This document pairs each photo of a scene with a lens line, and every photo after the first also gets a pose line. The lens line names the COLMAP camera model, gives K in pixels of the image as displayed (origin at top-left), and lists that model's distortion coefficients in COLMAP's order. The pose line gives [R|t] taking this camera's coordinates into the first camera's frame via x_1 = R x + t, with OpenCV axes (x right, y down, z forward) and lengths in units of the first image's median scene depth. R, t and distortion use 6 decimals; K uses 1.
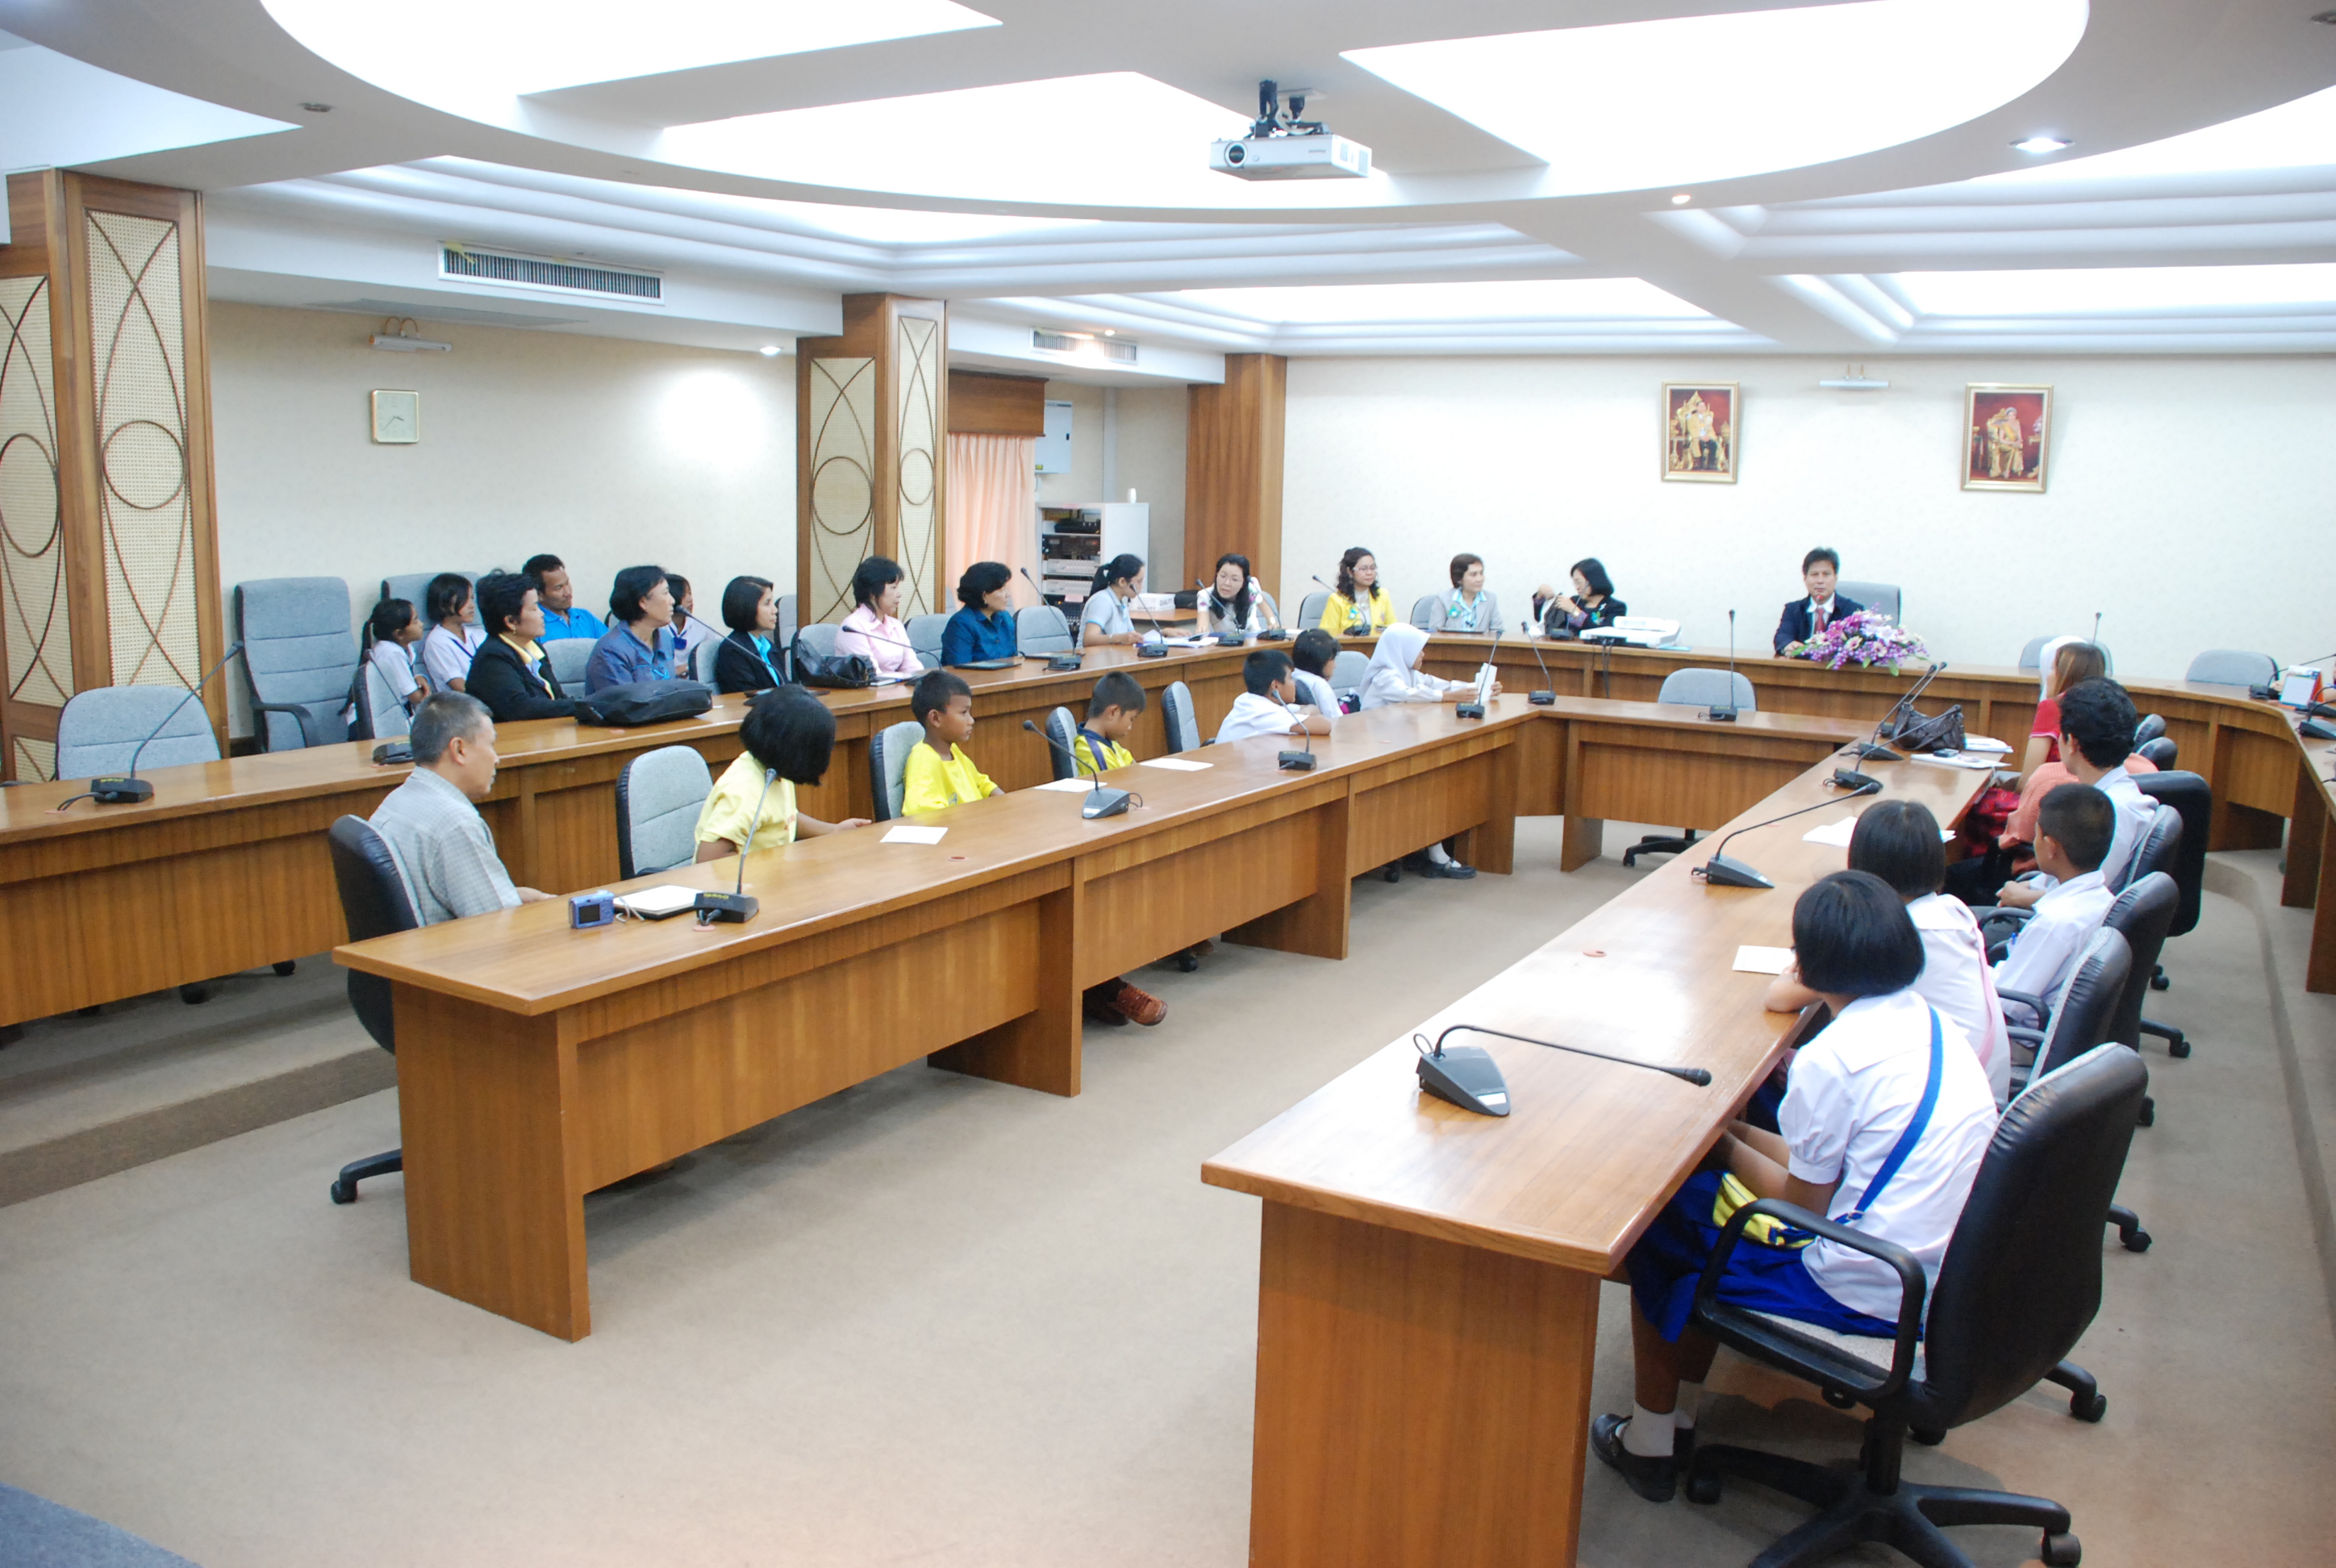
lens RADIAL K [[1843.4, 0, 1164.9], [0, 1843.4, 821.5], [0, 0, 1]] dist [-0.159416, 0.124775]
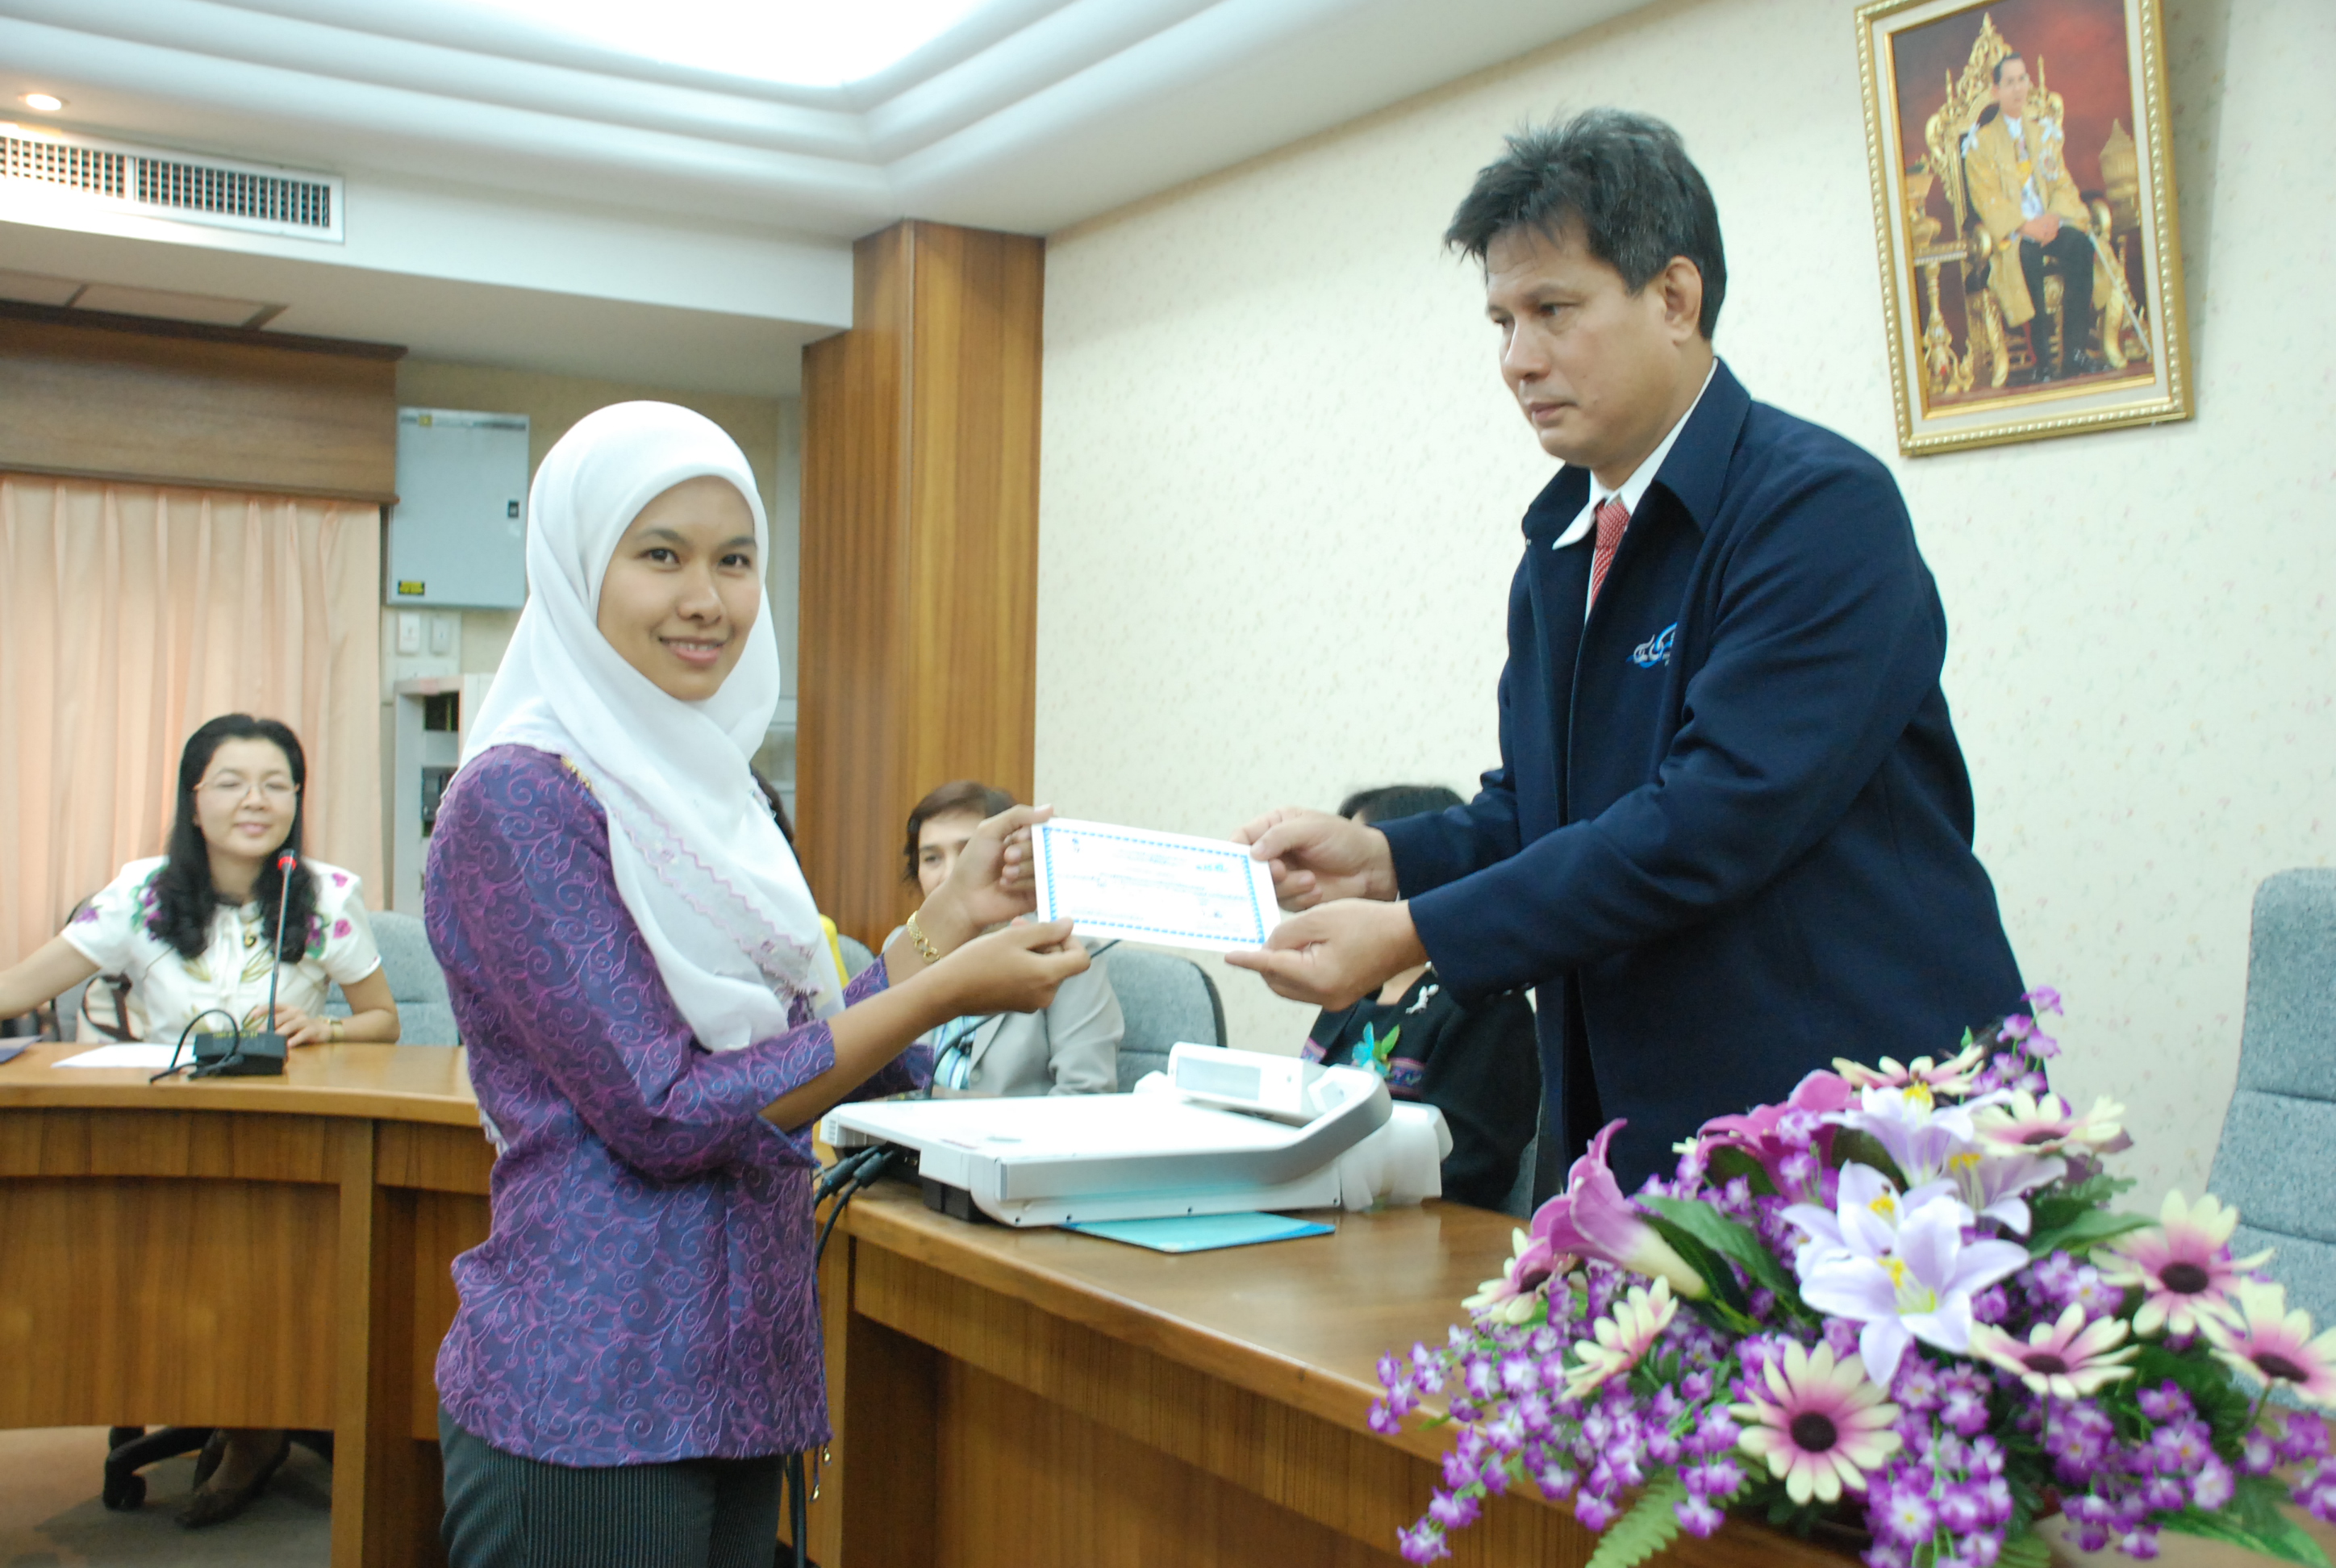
lens RADIAL K [[2564.1, 0, 1160.6], [0, 2564.1, 798.8], [0, 0, 1]] dist [0.016148, 0.204846]
pose [[0.861512, -0.001868, -0.507734, 0.451508], [-0.097855, 0.980635, -0.169646, -0.105016], [0.498218, 0.195836, 0.844646, 0.876111]]
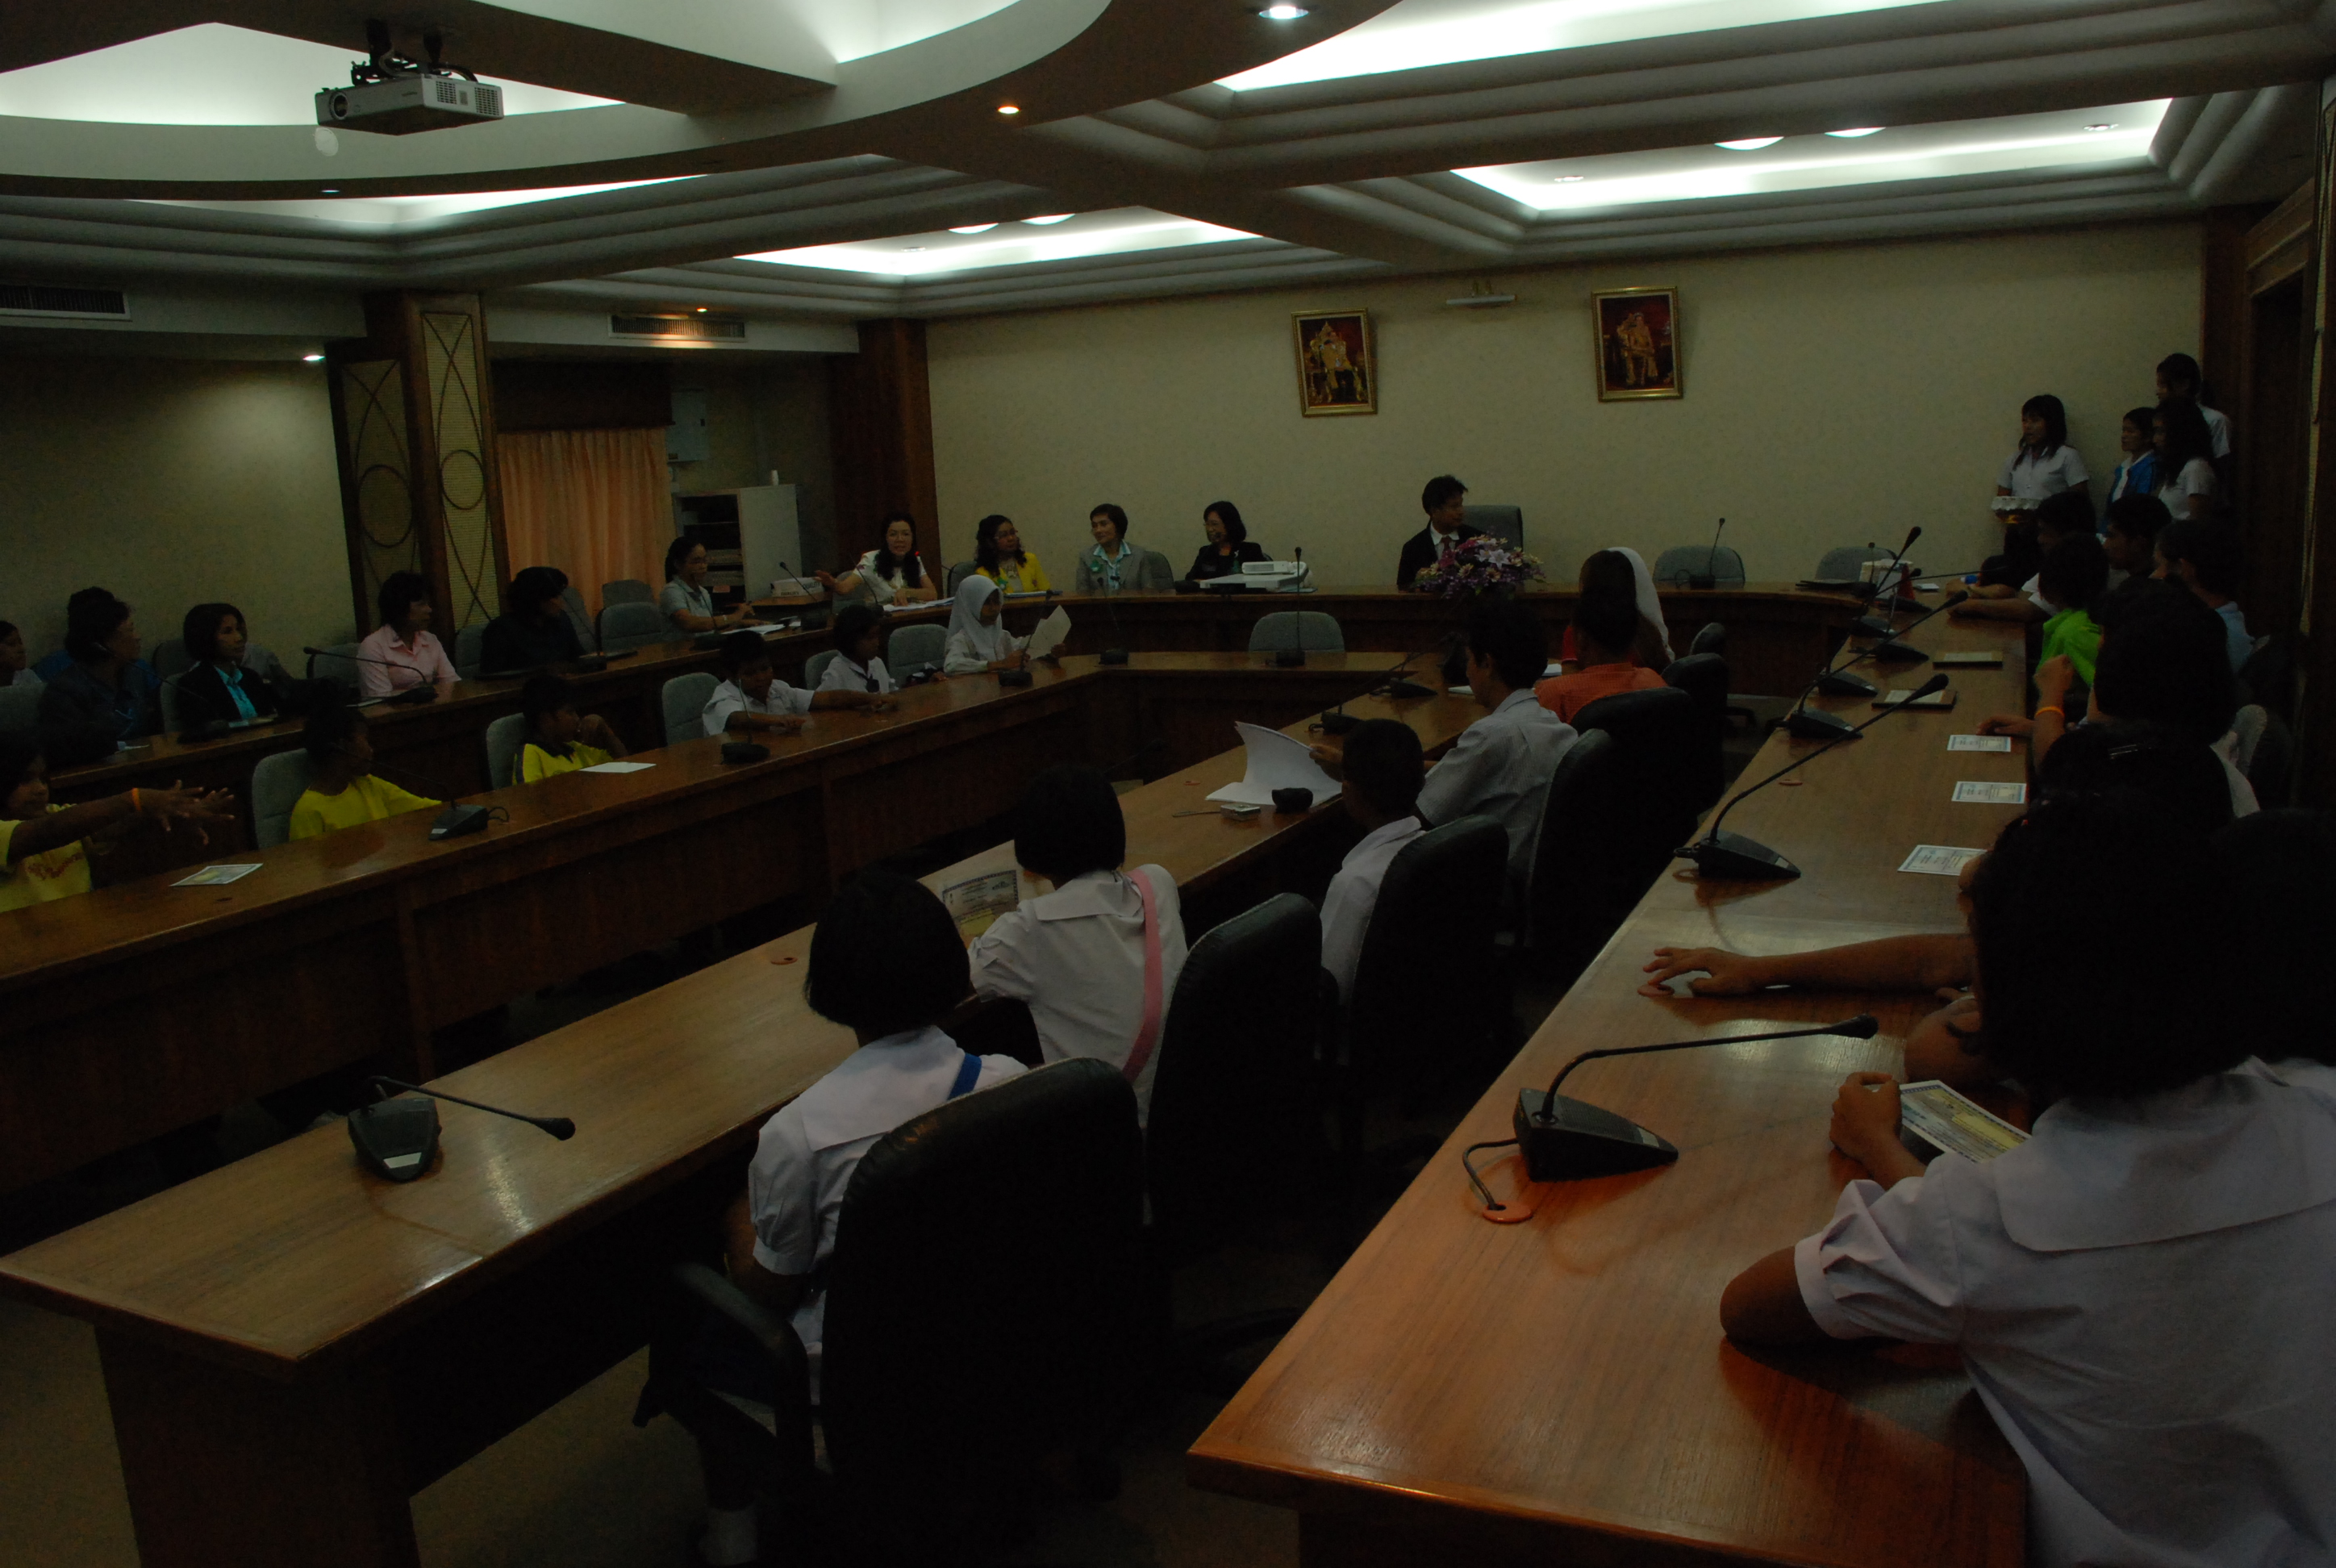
lens RADIAL K [[1843.4, 0, 1164.9], [0, 1843.4, 821.5], [0, 0, 1]] dist [-0.159416, 0.124775]
pose [[0.995022, -0.084196, 0.053304, 0.166475], [0.083266, 0.996338, 0.019444, 0.001086], [-0.054746, -0.014909, 0.998389, 0.043341]]
